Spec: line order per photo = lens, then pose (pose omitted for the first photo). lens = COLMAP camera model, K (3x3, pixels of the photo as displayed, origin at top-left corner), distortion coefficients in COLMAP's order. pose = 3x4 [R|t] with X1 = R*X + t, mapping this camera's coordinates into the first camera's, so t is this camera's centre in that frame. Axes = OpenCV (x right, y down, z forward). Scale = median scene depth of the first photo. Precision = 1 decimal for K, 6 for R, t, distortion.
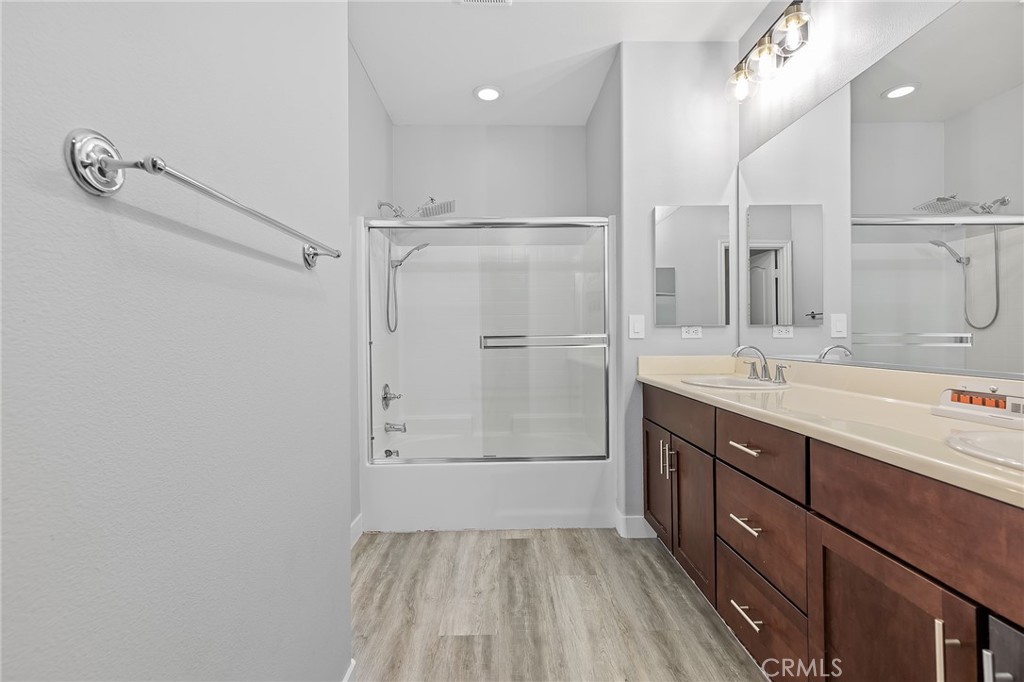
lens RADIAL K [[458.8, 0, 512.0], [0, 458.8, 341.0], [0, 0, 1]] dist [0.010577, -0.000291]
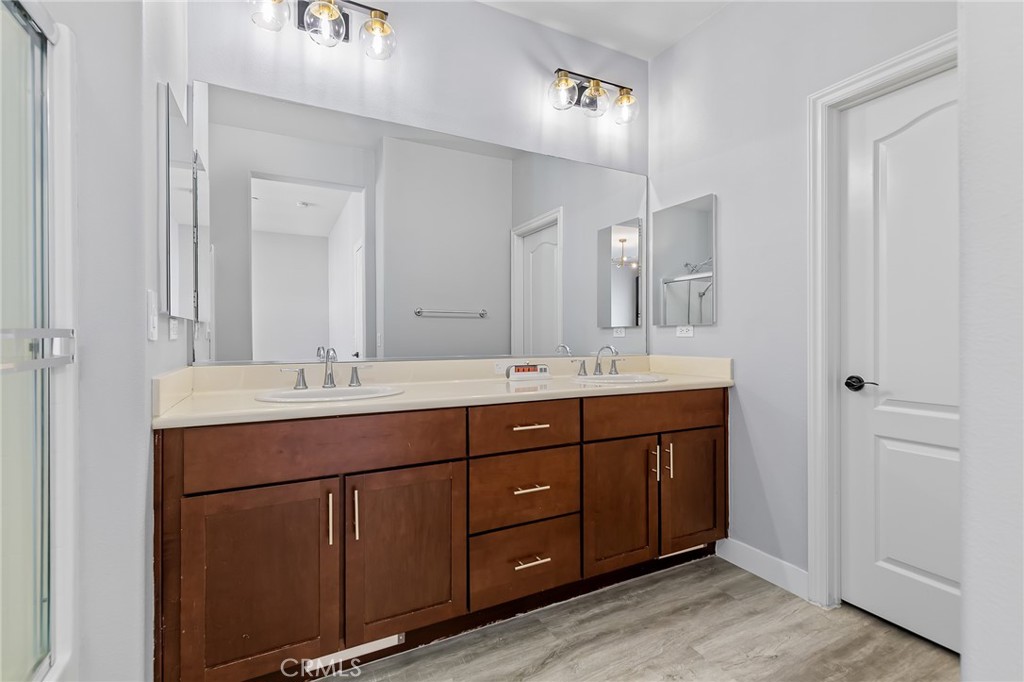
lens RADIAL K [[465.7, 0, 511.7], [0, 465.7, 321.2], [0, 0, 1]] dist [0.000447, -0.000078]
pose [[-0.437053, 0.000688, 0.899435, -0.421808], [-0.003528, 0.999991, -0.002480, -0.035515], [-0.899429, -0.004257, -0.437047, 1.699019]]
